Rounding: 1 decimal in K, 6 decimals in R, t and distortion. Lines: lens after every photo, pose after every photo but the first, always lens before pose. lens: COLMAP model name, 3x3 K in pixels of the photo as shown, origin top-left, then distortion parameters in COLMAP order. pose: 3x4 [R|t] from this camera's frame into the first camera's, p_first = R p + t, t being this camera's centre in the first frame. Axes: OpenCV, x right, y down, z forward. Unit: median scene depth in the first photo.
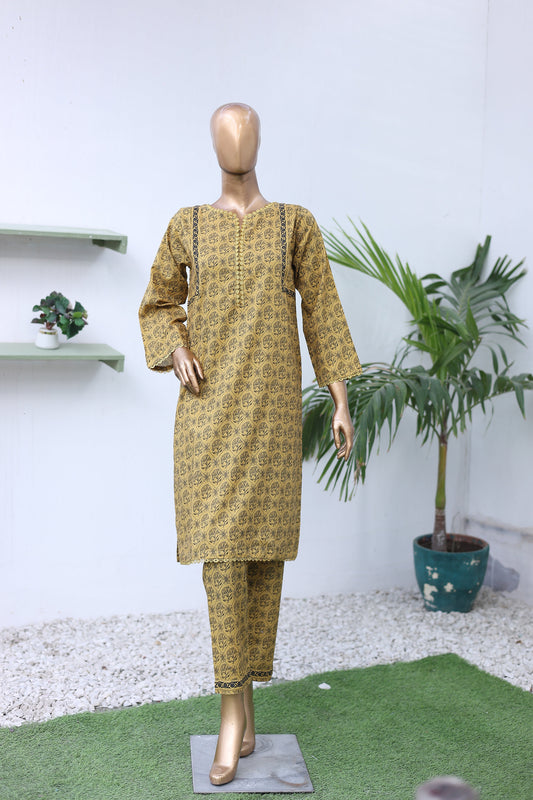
lens RADIAL K [[1112.4, 0, 269.9], [0, 1112.4, 419.8], [0, 0, 1]] dist [-0.011330, 0.000000]
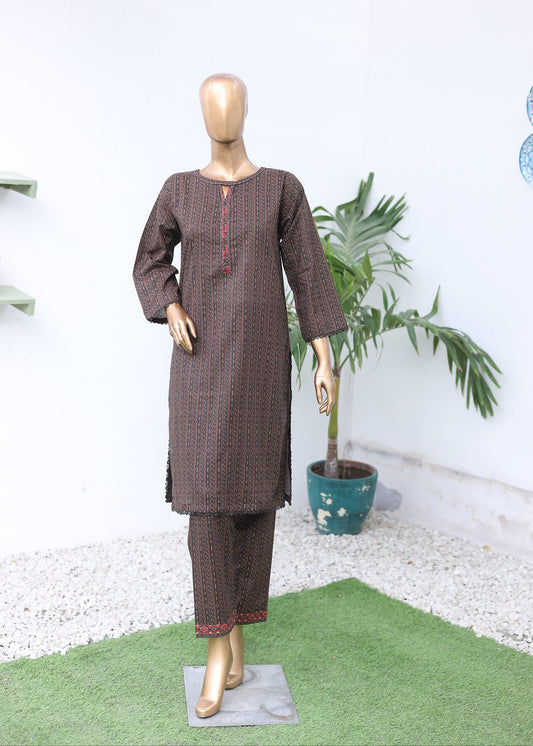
lens RADIAL K [[1111.8, 0, 269.8], [0, 1111.8, 367.2], [0, 0, 1]] dist [-0.021588, 0.000000]
pose [[0.986602, -0.013043, 0.162621, -0.083370], [0.004154, 0.998484, 0.054885, -0.049248], [-0.163091, -0.053474, 0.985161, -0.025826]]
